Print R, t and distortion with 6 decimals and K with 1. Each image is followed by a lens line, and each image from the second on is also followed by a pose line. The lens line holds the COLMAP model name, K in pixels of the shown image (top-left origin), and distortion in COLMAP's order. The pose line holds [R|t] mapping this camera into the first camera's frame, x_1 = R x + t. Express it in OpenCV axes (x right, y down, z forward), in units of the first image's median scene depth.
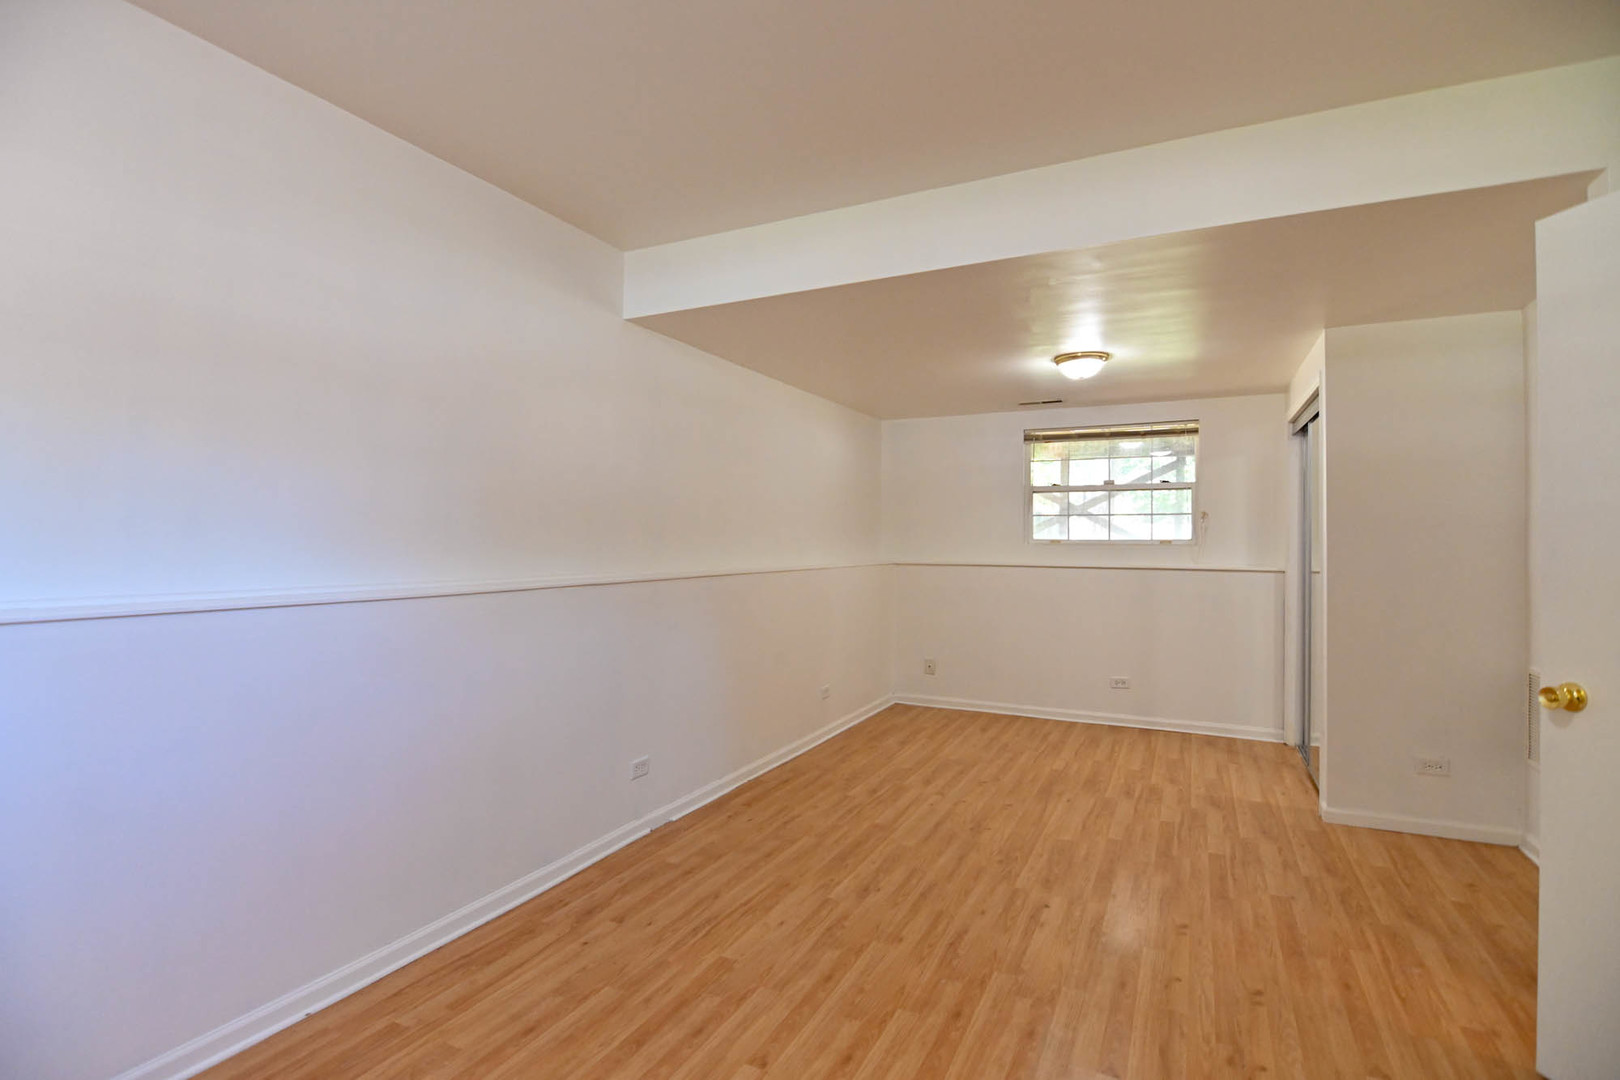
lens RADIAL K [[783.3, 0, 795.4], [0, 783.3, 536.4], [0, 0, 1]] dist [-0.002993, -0.010493]
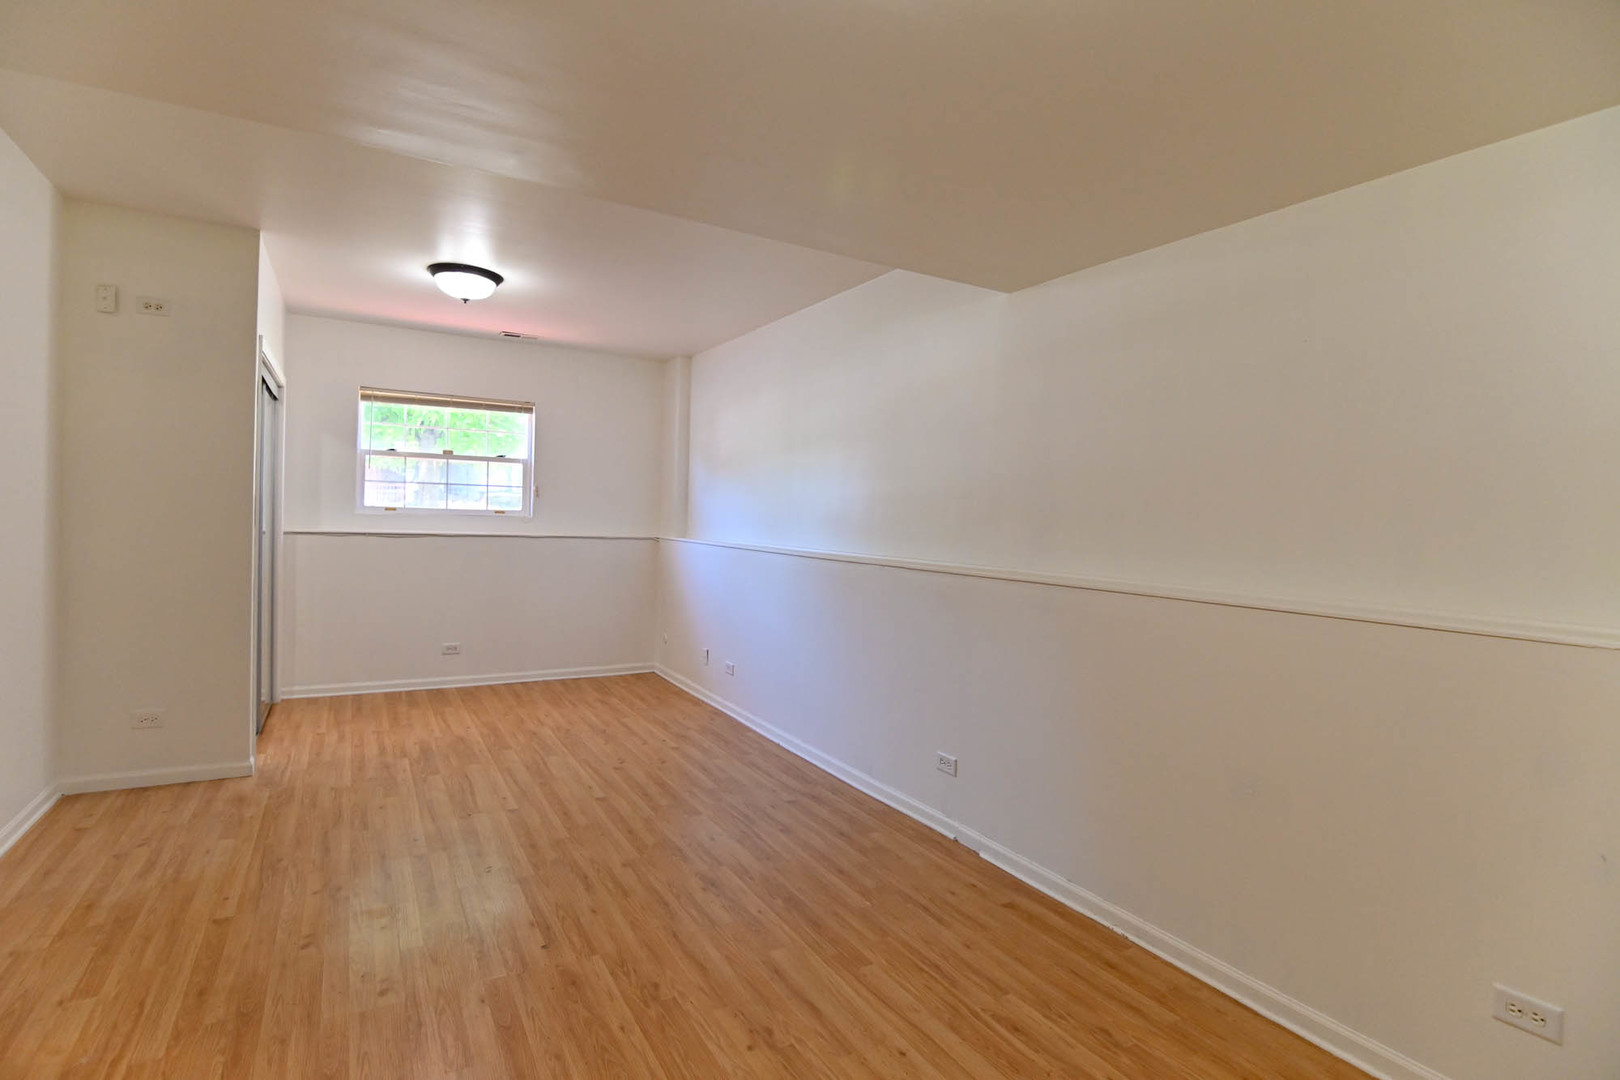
lens RADIAL K [[783.3, 0, 795.4], [0, 783.3, 536.4], [0, 0, 1]] dist [-0.002993, -0.010493]
pose [[-0.551325, -0.002029, -0.834288, 0.850018], [-0.029609, 0.999415, 0.017136, 0.001356], [0.833765, 0.034150, -0.551062, 1.618420]]
